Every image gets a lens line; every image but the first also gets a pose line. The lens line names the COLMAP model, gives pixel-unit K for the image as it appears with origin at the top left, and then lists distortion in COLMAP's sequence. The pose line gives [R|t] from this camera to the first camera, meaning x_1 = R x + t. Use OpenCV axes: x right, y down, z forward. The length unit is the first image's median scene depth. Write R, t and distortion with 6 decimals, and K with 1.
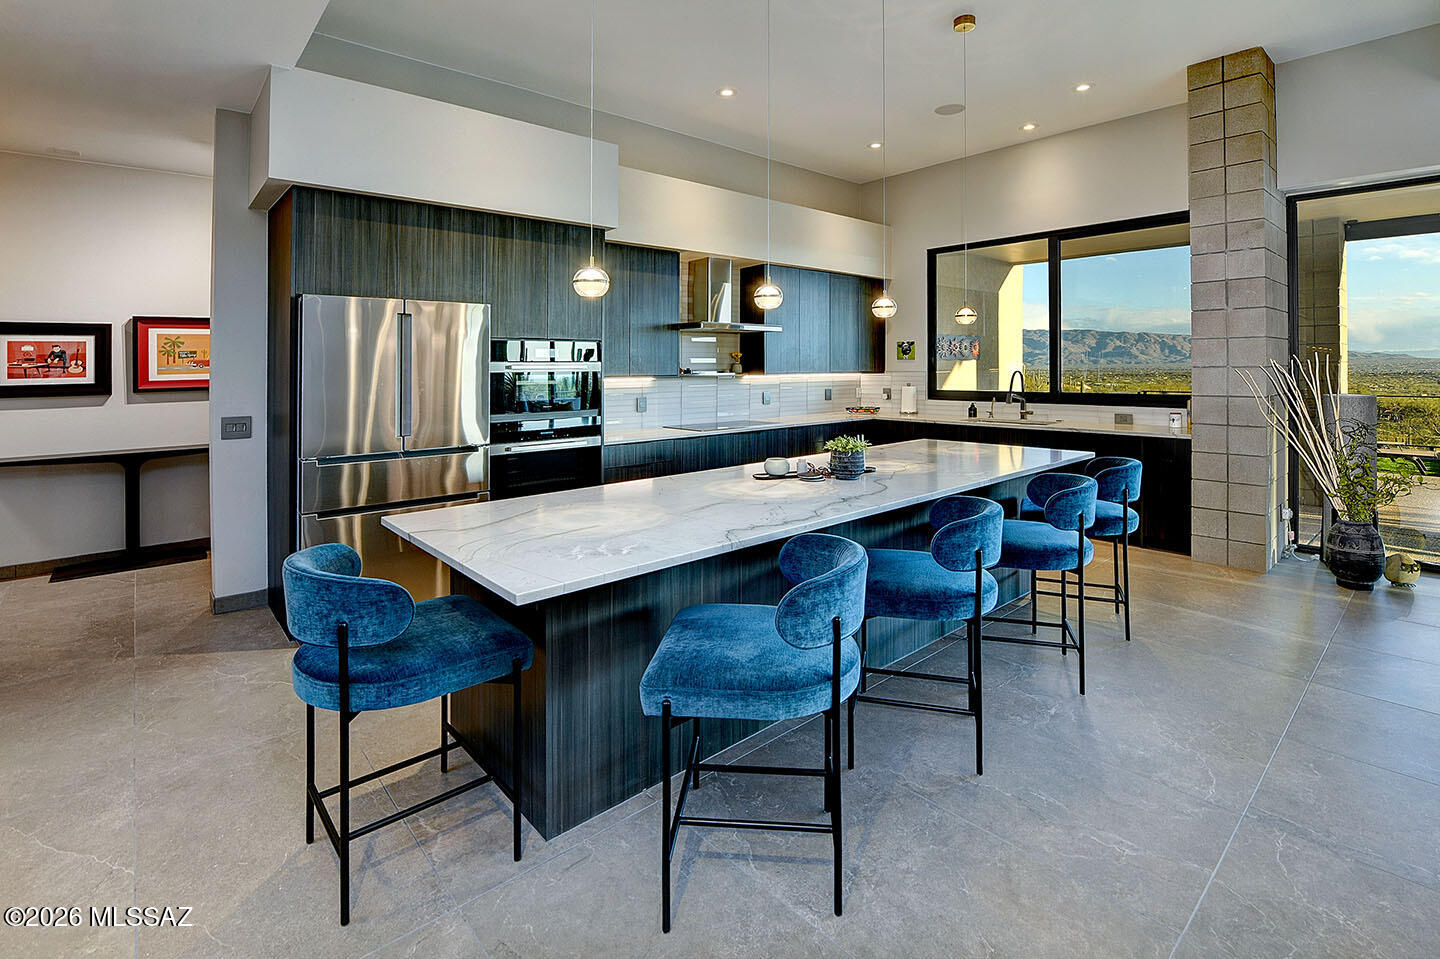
lens RADIAL K [[665.8, 0, 720.0], [0, 665.8, 479.5], [0, 0, 1]] dist [-0.001618, -0.000380]
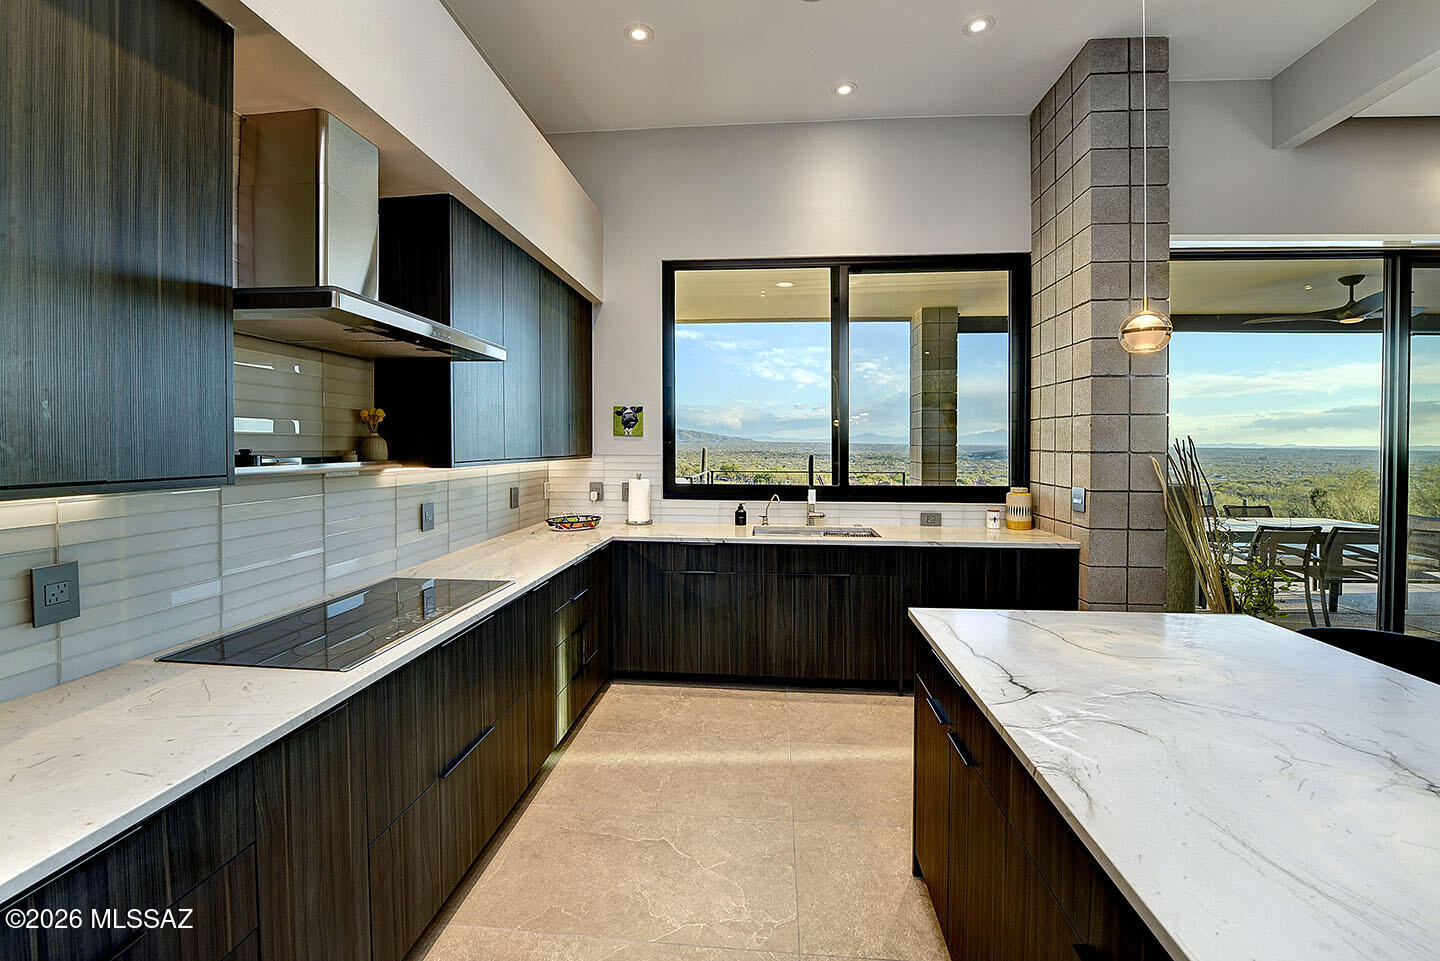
lens RADIAL K [[666.5, 0, 713.9], [0, 666.5, 512.8], [0, 0, 1]] dist [-0.001083, -0.000174]
pose [[0.735840, -0.055463, 0.674880, -0.083901], [0.098800, 0.994768, -0.025972, -0.091585], [-0.669909, 0.085789, 0.737470, 0.533271]]
